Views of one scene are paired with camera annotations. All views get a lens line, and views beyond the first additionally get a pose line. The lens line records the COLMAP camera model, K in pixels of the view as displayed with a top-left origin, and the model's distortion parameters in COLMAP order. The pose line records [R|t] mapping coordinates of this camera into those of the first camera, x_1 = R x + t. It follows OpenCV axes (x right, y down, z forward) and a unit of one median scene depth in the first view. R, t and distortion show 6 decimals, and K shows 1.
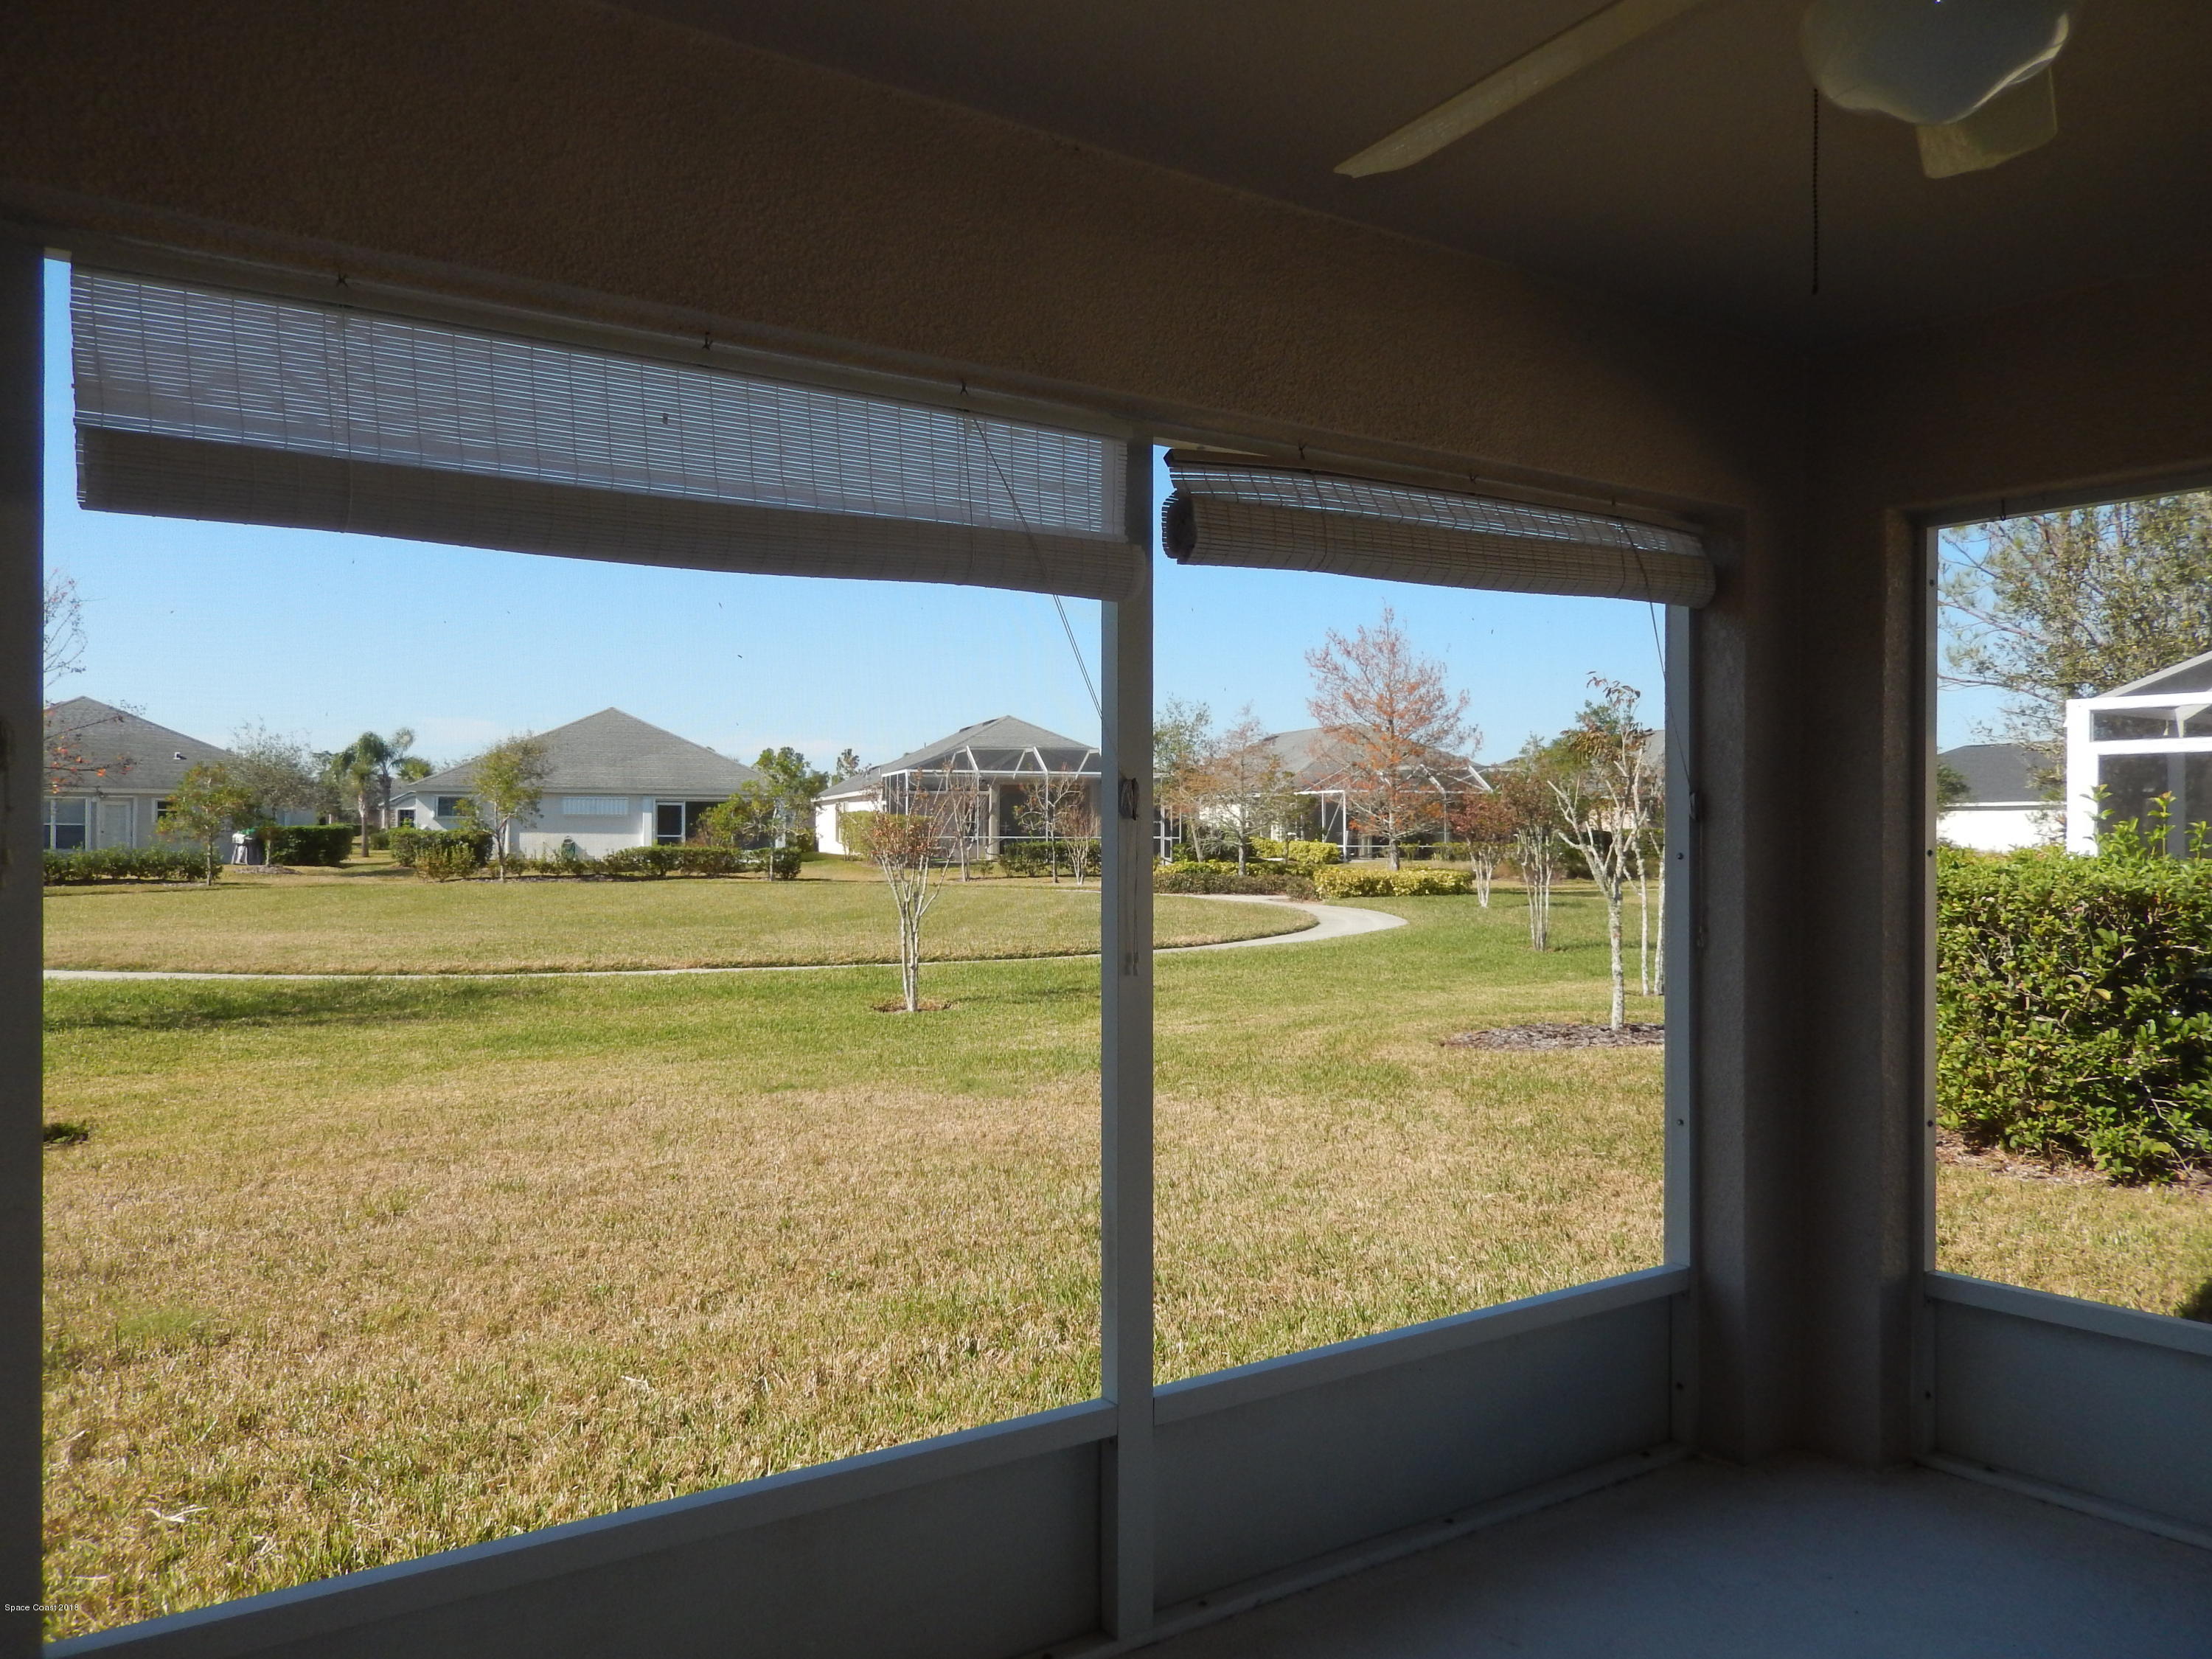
lens RADIAL K [[1653.4, 0, 1104.7], [0, 1653.4, 837.3], [0, 0, 1]] dist [0.001094, -0.010343]
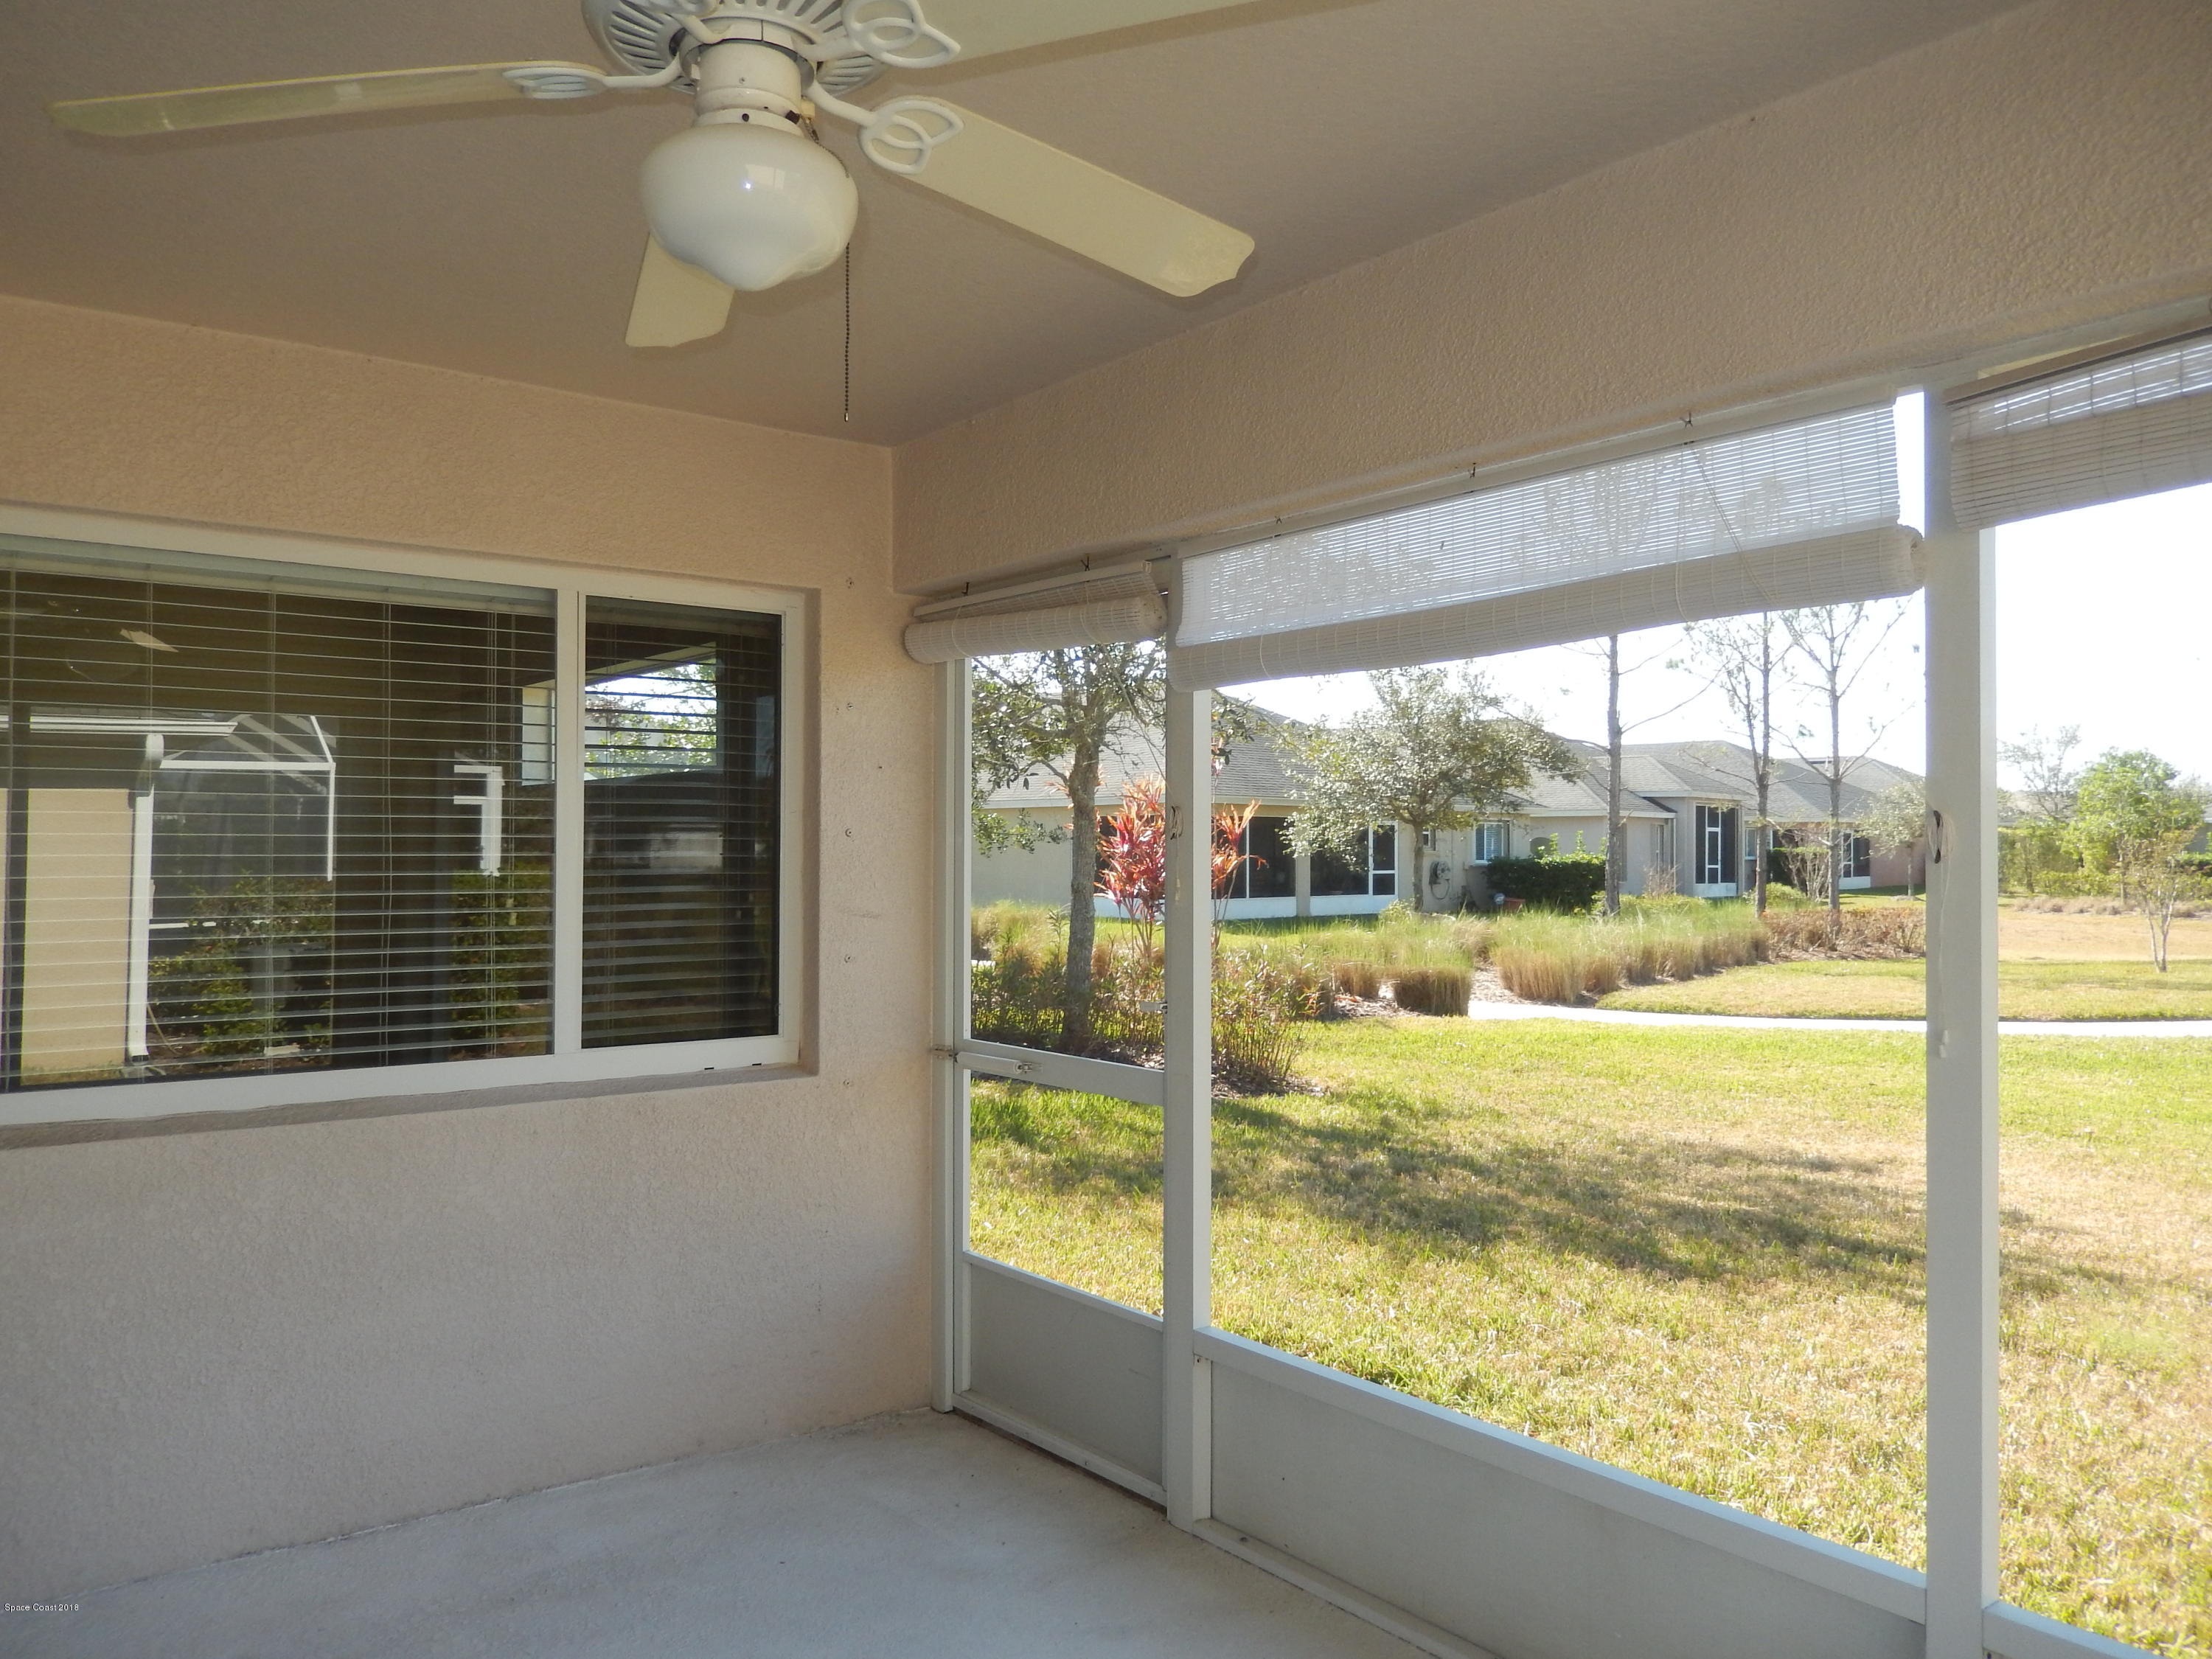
lens RADIAL K [[1653.4, 0, 1105.2], [0, 1653.4, 825.8], [0, 0, 1]] dist [0.001094, -0.010343]
pose [[0.040318, -0.022088, -0.998943, 0.801568], [-0.011031, 0.999685, -0.022550, -0.005218], [0.999126, 0.011929, 0.040062, 0.566566]]
